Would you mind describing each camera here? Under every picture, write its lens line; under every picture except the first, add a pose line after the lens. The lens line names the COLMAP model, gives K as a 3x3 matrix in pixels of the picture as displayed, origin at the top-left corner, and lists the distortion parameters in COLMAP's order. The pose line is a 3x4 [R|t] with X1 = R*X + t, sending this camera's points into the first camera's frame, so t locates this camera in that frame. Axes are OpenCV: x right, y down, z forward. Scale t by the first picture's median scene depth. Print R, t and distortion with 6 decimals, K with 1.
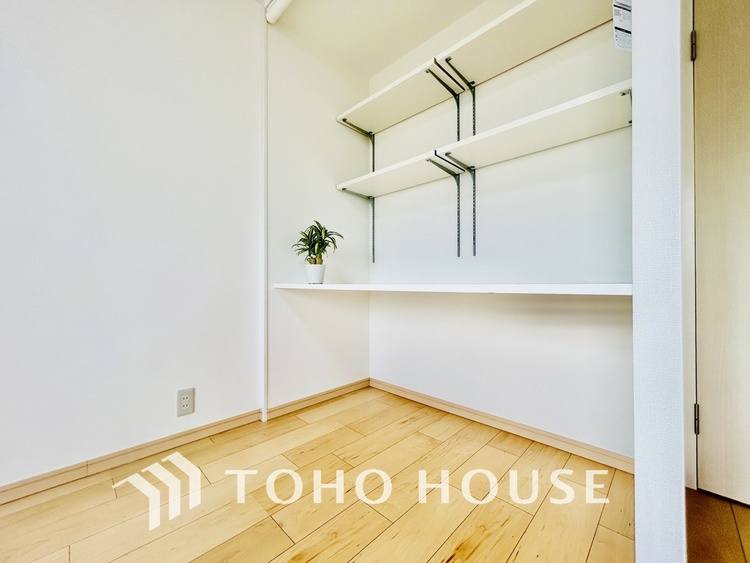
lens RADIAL K [[302.5, 0, 373.4], [0, 302.5, 281.3], [0, 0, 1]] dist [-0.008887, 0.000533]
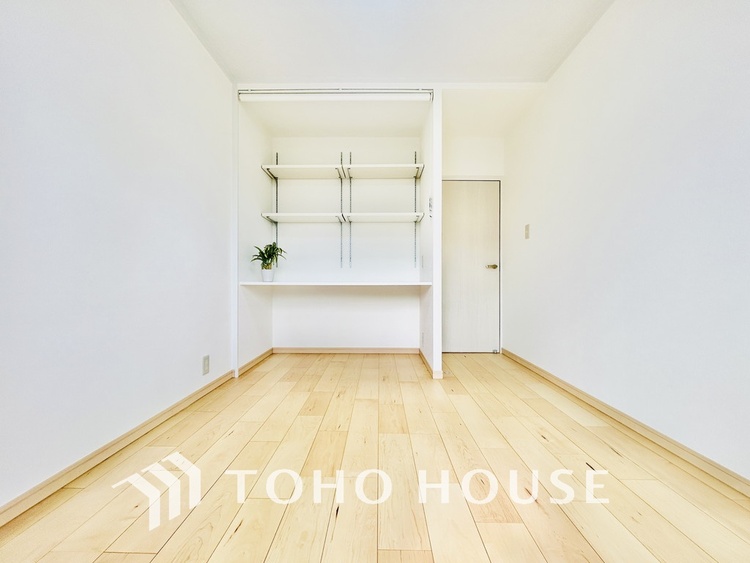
lens RADIAL K [[302.5, 0, 376.5], [0, 302.5, 281.6], [0, 0, 1]] dist [-0.008887, 0.000533]
pose [[0.723221, -0.000821, 0.690617, -0.870742], [-0.005504, 0.999961, 0.006952, -0.007390], [-0.690595, -0.008829, 0.723188, -0.499312]]
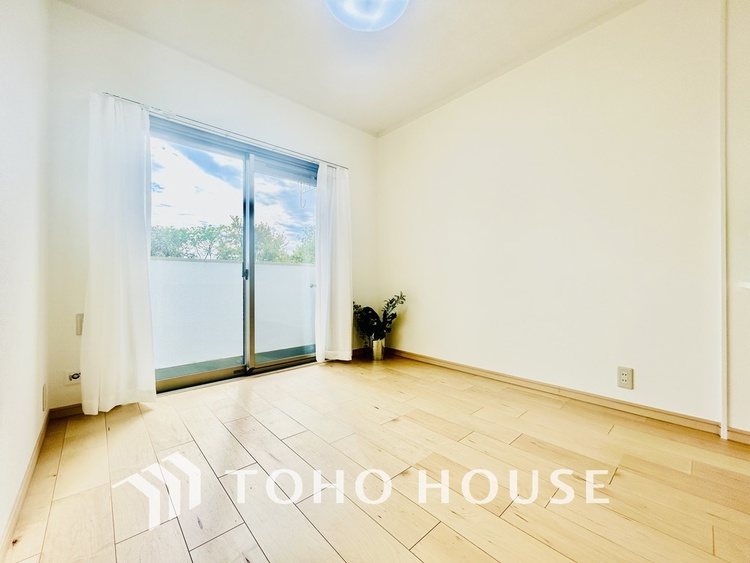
lens RADIAL K [[302.5, 0, 371.1], [0, 302.5, 279.6], [0, 0, 1]] dist [-0.008887, 0.000533]
pose [[-0.049793, -0.003970, -0.998752, 0.560013], [0.007612, 0.999962, -0.004354, -0.004851], [0.998731, -0.007819, -0.049761, 0.017303]]
